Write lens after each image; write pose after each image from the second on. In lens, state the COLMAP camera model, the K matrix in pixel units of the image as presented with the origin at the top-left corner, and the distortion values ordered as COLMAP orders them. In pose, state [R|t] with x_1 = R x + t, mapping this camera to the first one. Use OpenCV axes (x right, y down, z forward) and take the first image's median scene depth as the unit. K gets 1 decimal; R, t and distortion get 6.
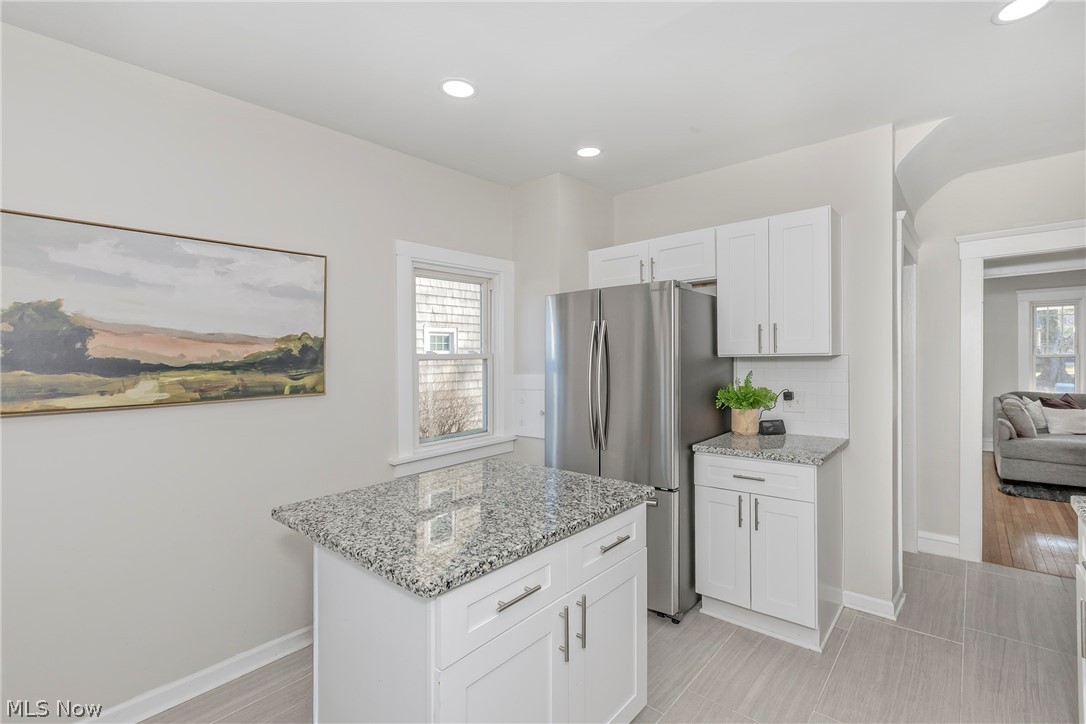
lens RADIAL K [[492.7, 0, 552.7], [0, 492.7, 361.0], [0, 0, 1]] dist [-0.001387, -0.000288]
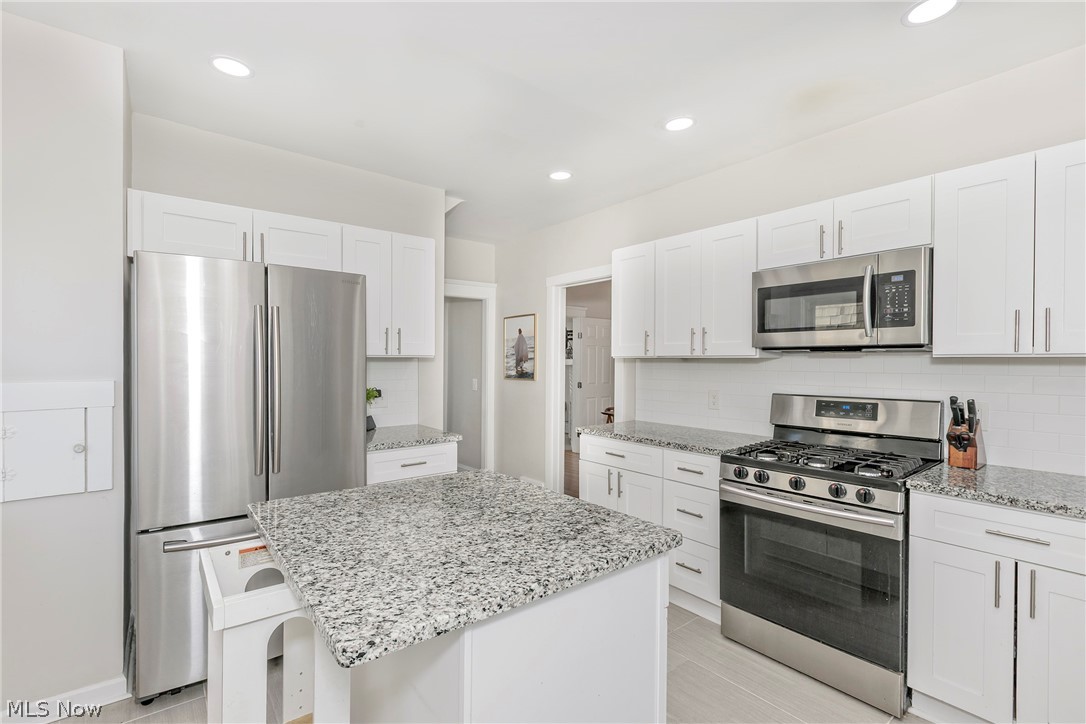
lens RADIAL K [[492.7, 0, 552.7], [0, 492.7, 361.0], [0, 0, 1]] dist [-0.001387, -0.000288]
pose [[0.180043, 0.016420, 0.983522, -1.290318], [-0.001731, 0.999864, -0.016376, 0.035921], [-0.983657, 0.001246, 0.180047, 0.920217]]
